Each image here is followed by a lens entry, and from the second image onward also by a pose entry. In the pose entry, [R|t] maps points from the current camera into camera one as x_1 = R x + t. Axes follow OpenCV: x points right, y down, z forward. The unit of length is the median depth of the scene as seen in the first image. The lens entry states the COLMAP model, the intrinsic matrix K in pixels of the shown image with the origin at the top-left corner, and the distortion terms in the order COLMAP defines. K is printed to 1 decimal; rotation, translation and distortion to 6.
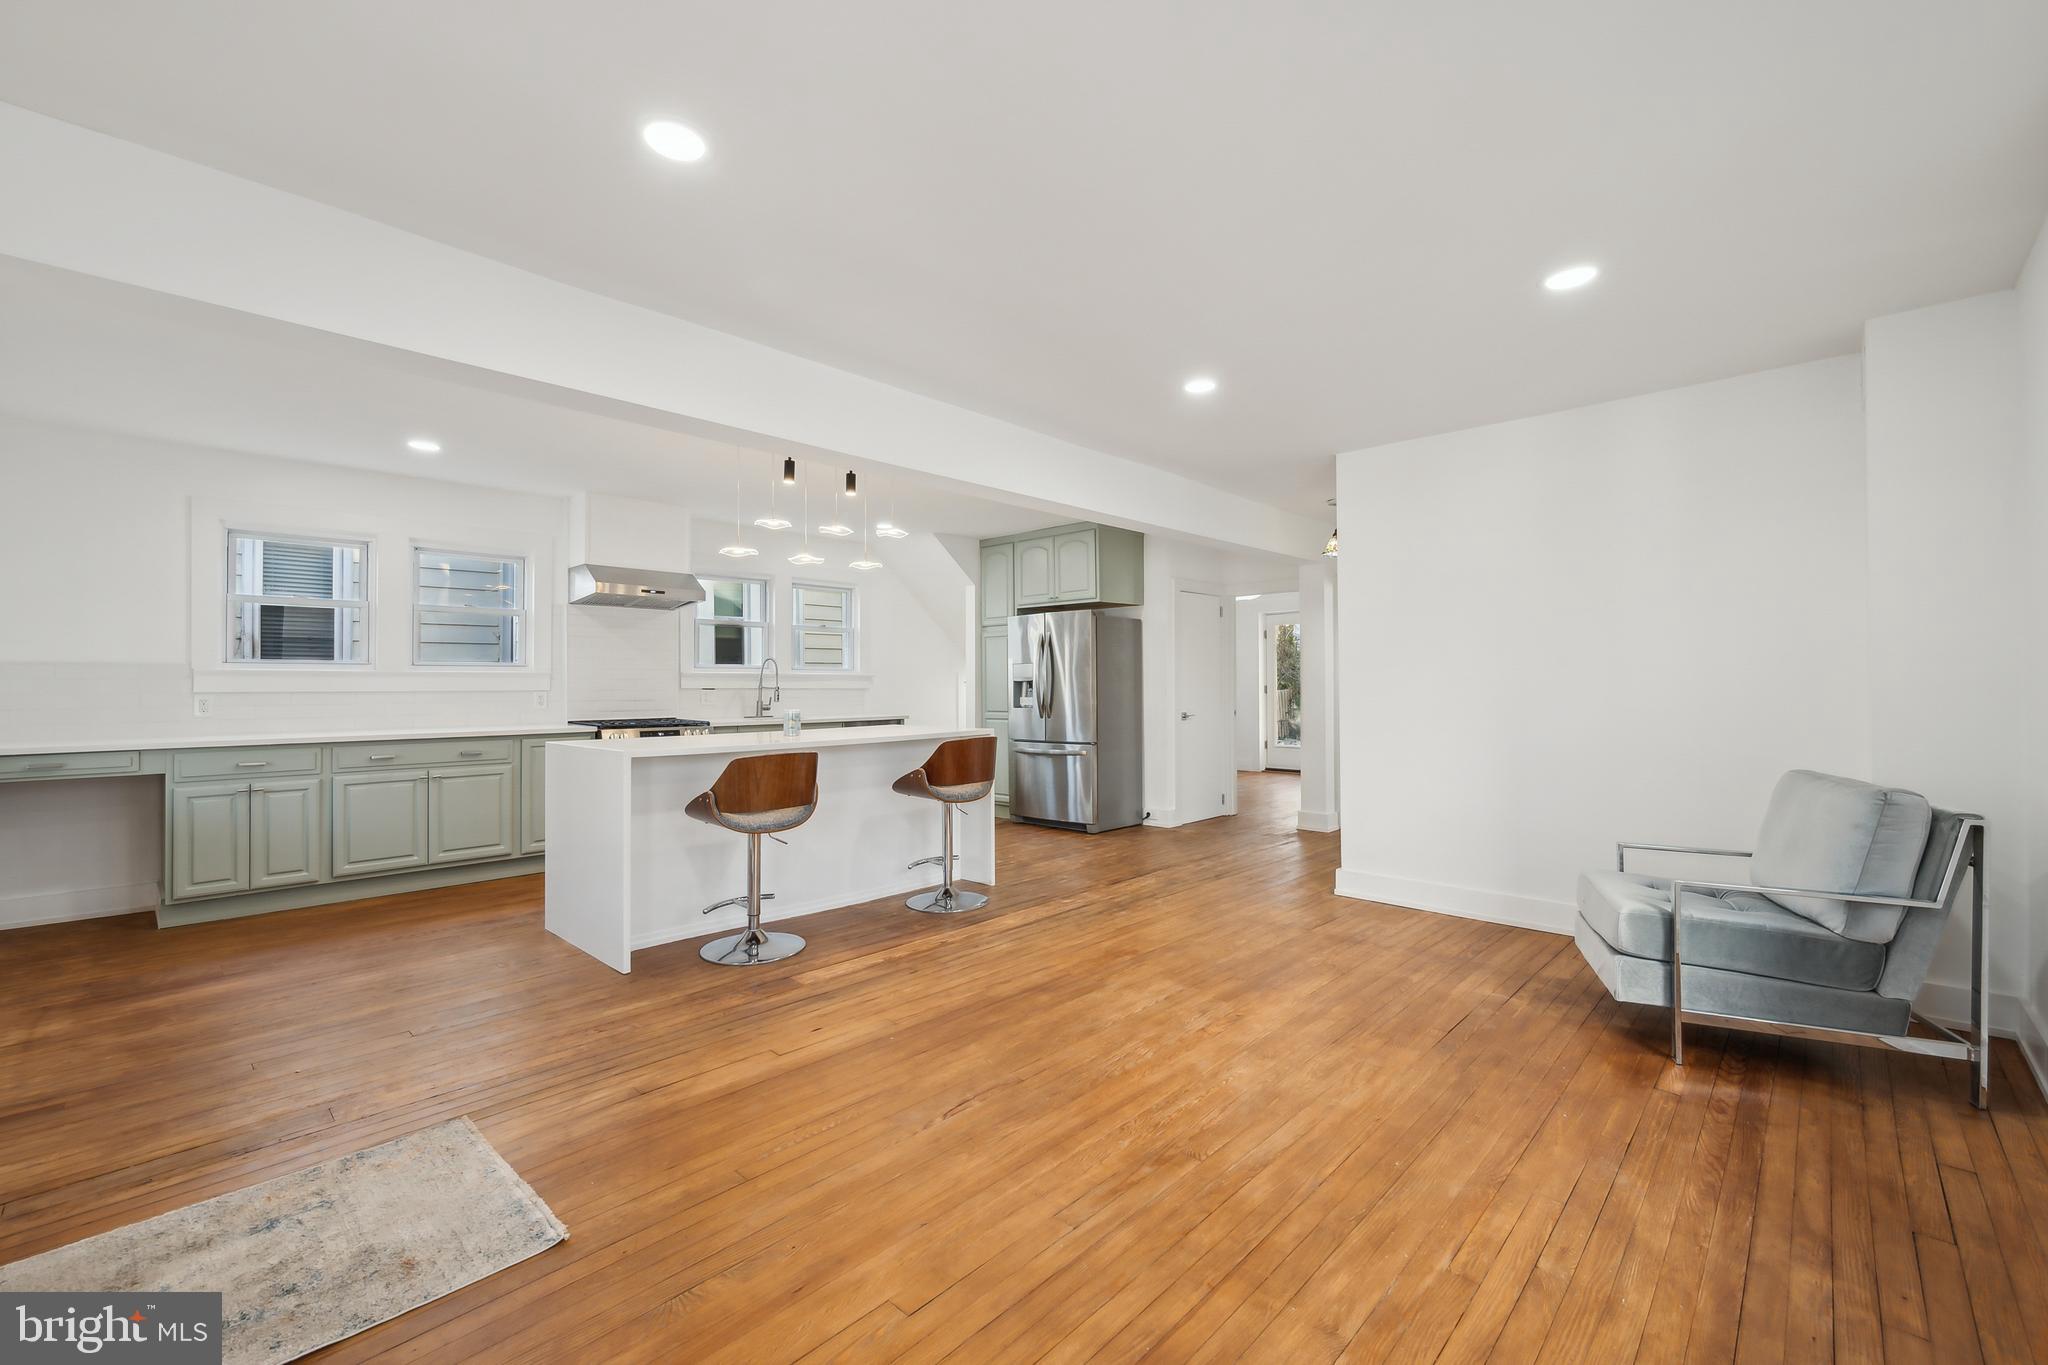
lens RADIAL K [[853.2, 0, 1027.1], [0, 853.2, 677.6], [0, 0, 1]] dist [0.000495, 0.000110]
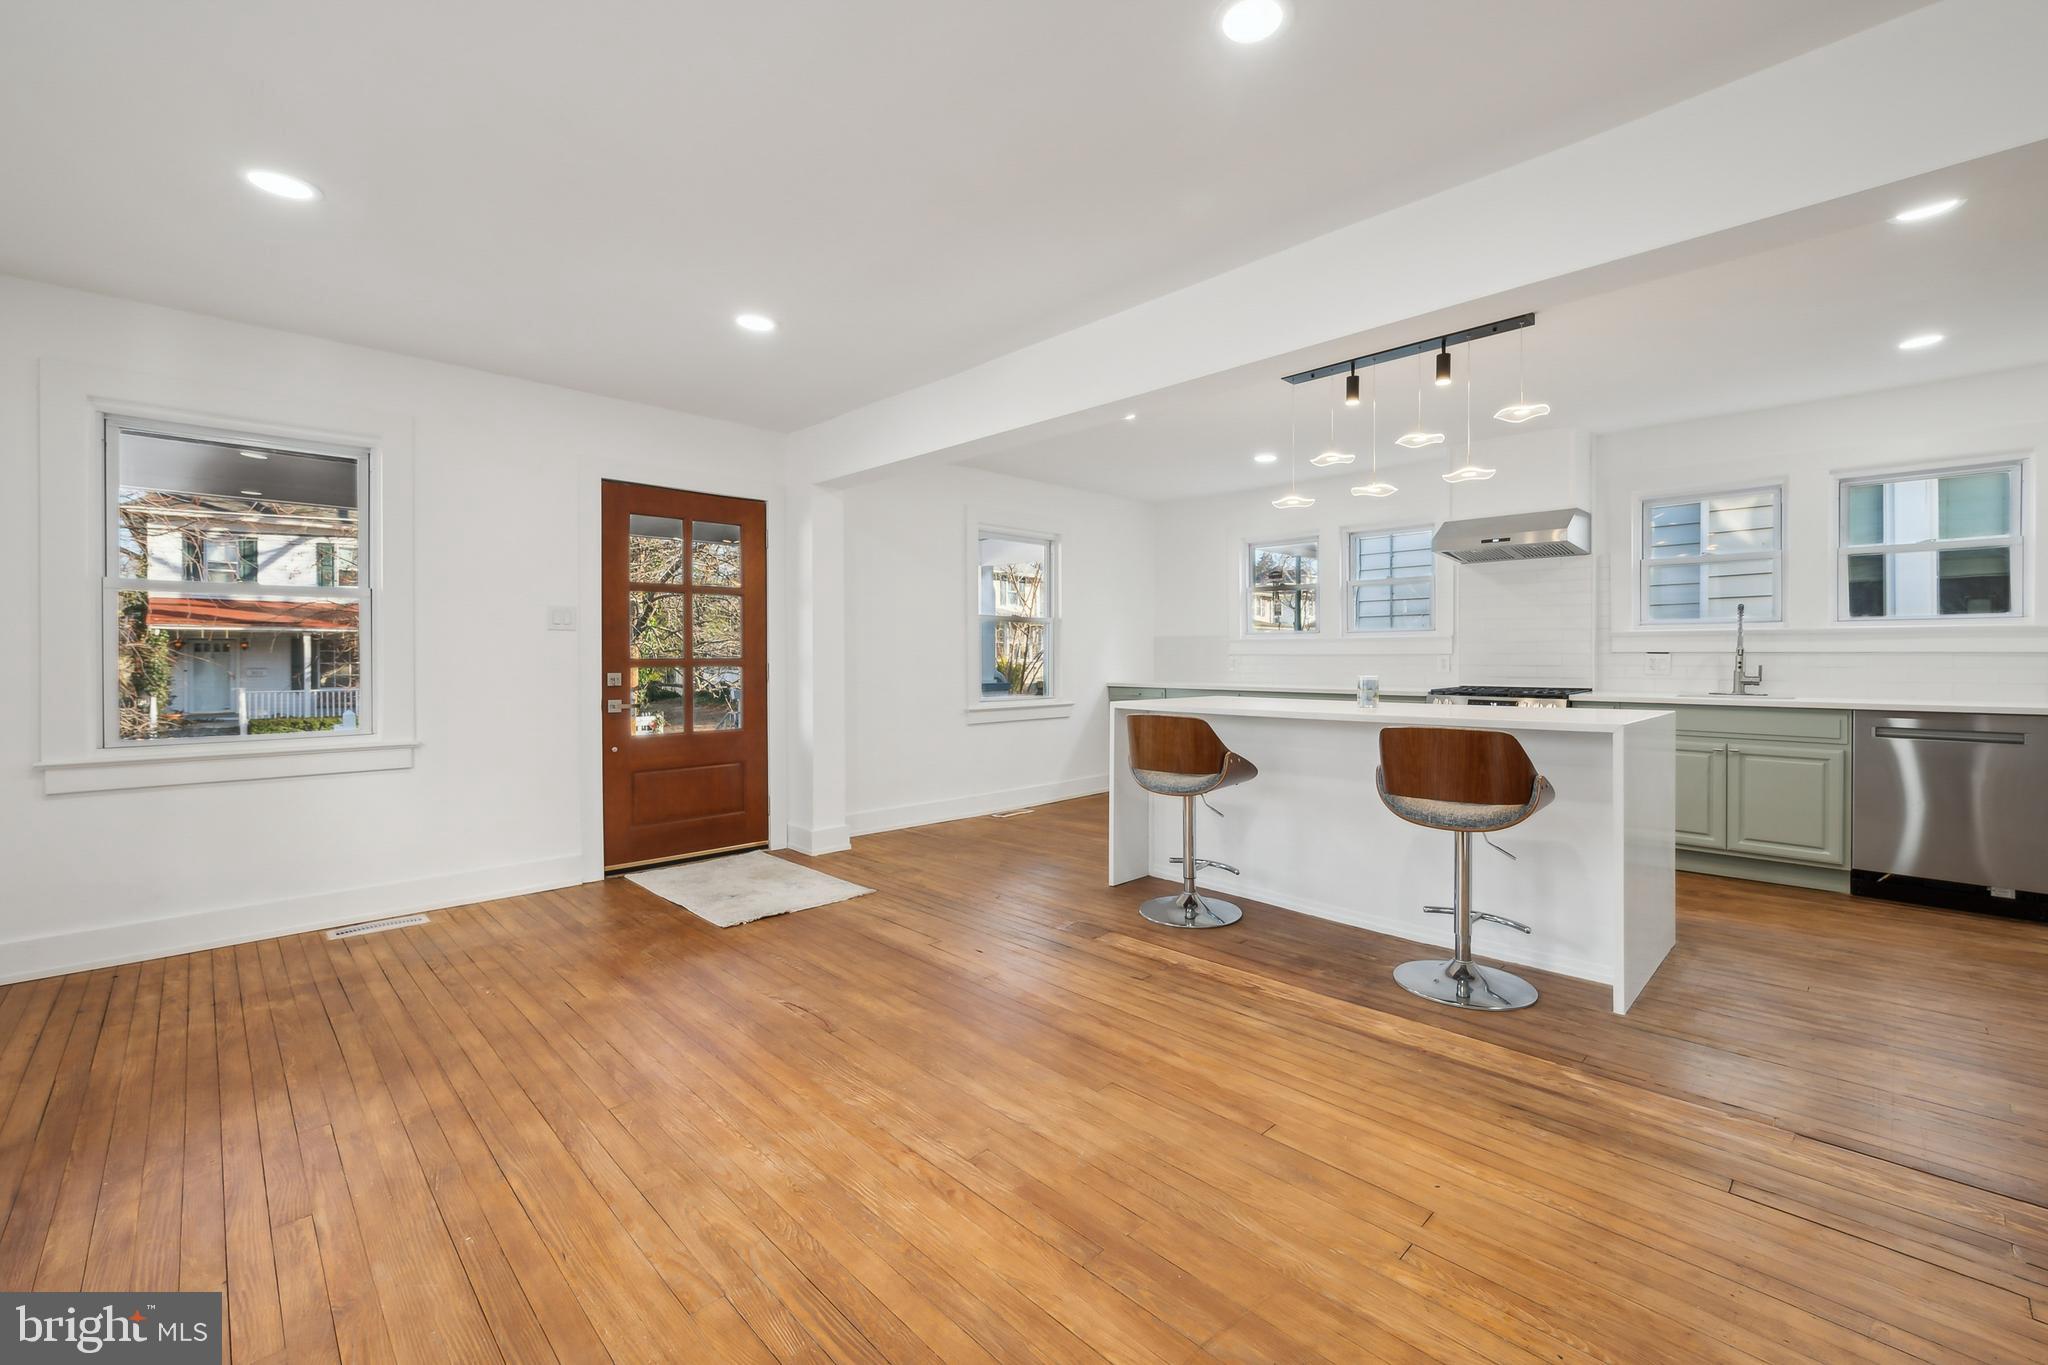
lens RADIAL K [[848.4, 0, 1055.7], [0, 848.4, 648.3], [0, 0, 1]] dist [-0.000586, -0.000322]
pose [[-0.023664, -0.004391, -0.999710, 0.740438], [0.010255, 0.999937, -0.004635, 0.014543], [0.999667, -0.010362, -0.023617, 0.956776]]
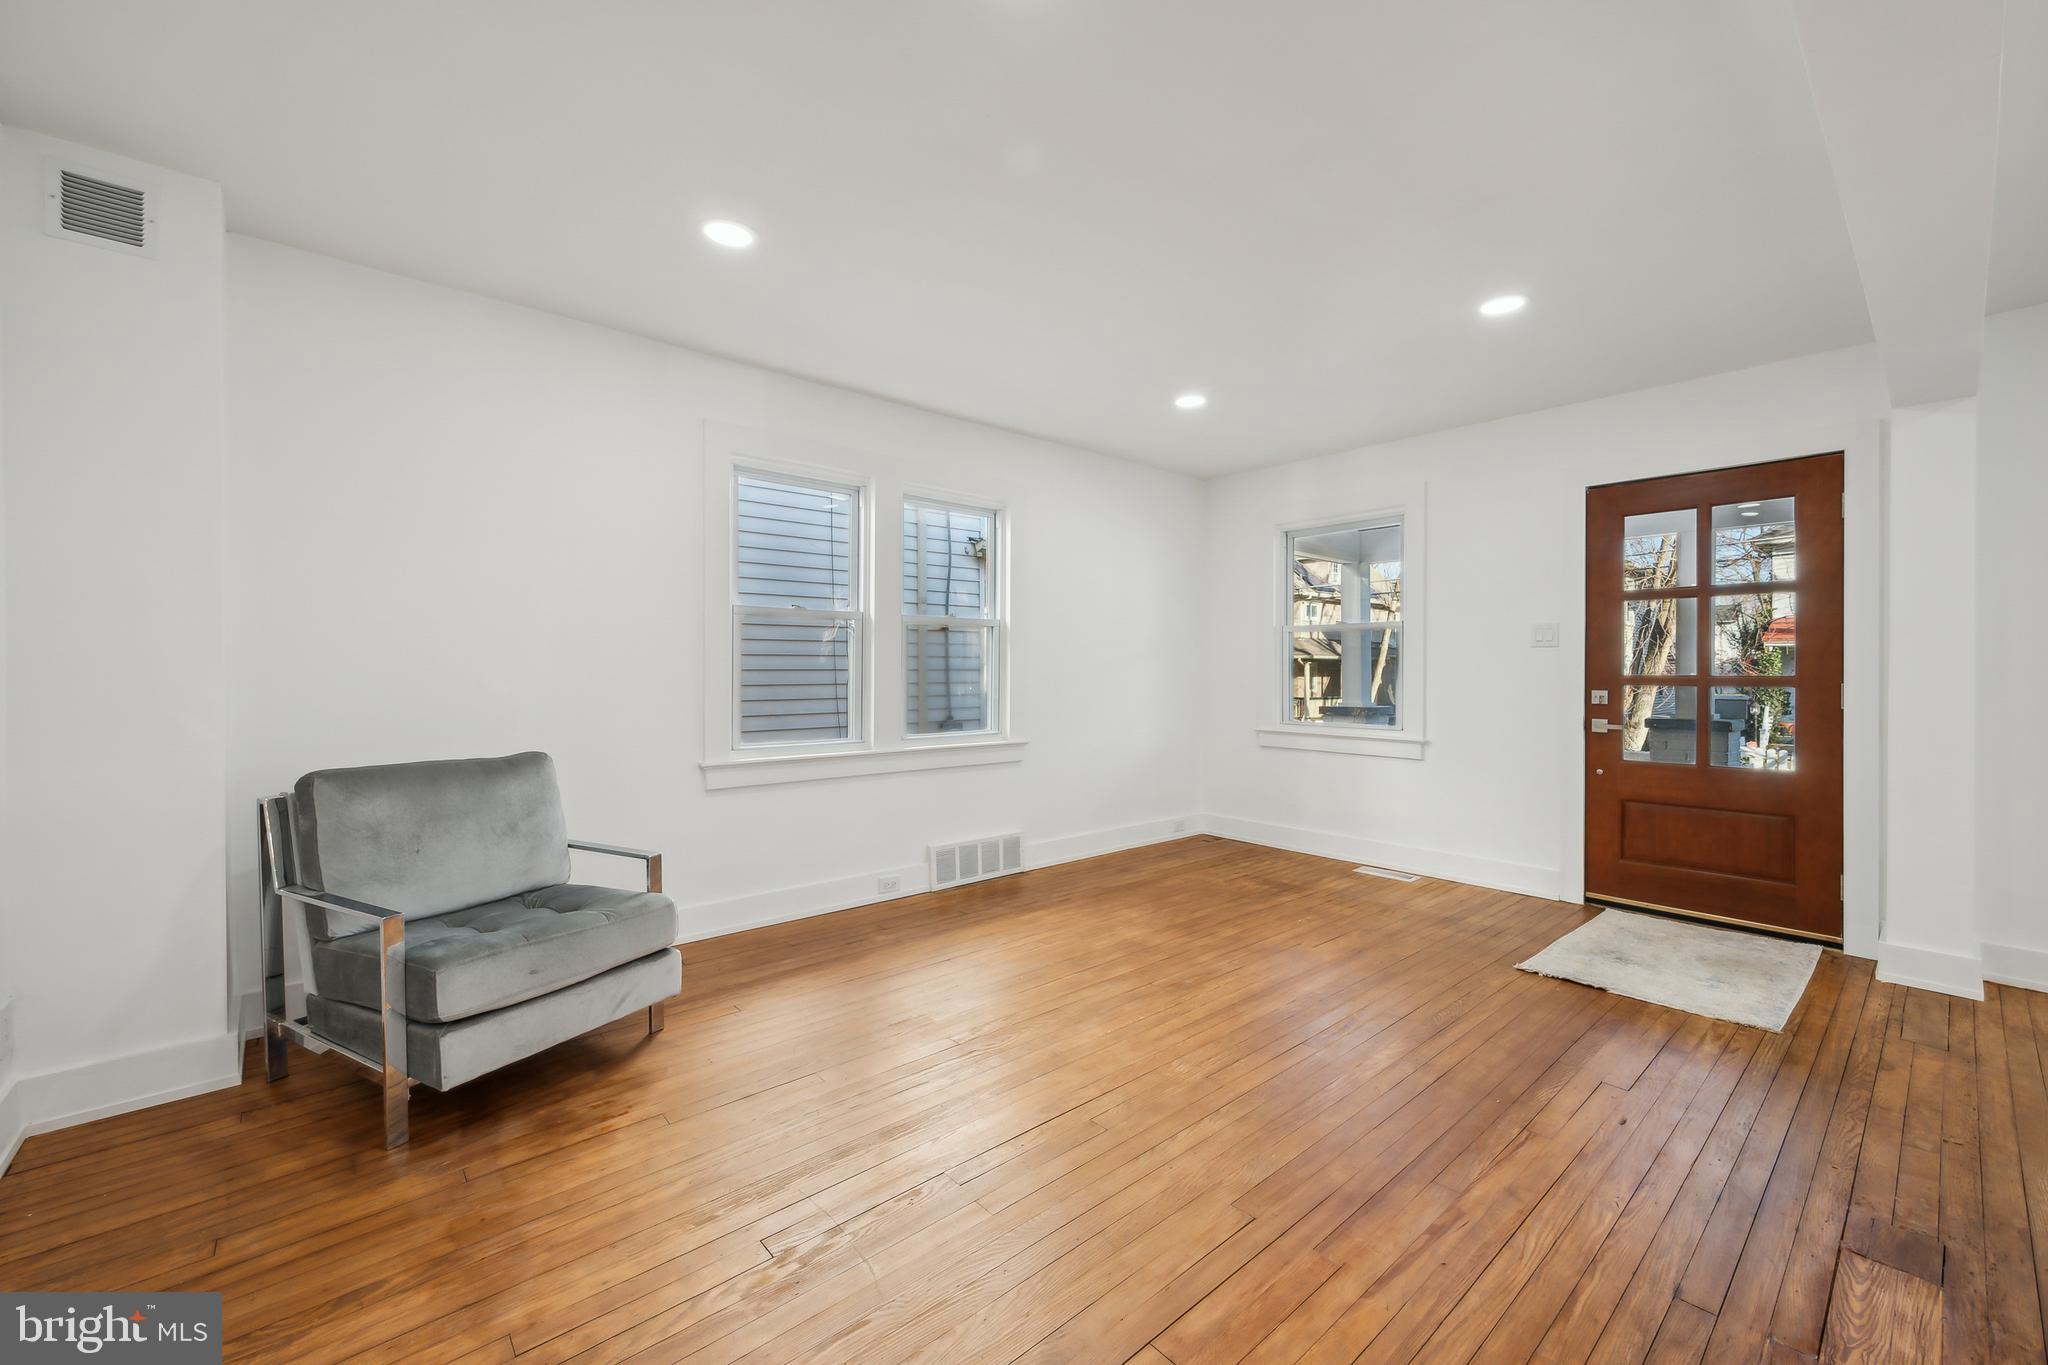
lens RADIAL K [[811.8, 0, 1024.0], [0, 811.8, 682.5], [0, 0, 1]] dist [0.001248, 0.000792]
pose [[-0.995078, 0.001648, 0.099084, 0.172184], [0.002263, 0.999979, 0.006094, 0.019048], [-0.099071, 0.006289, -0.995060, 1.486301]]
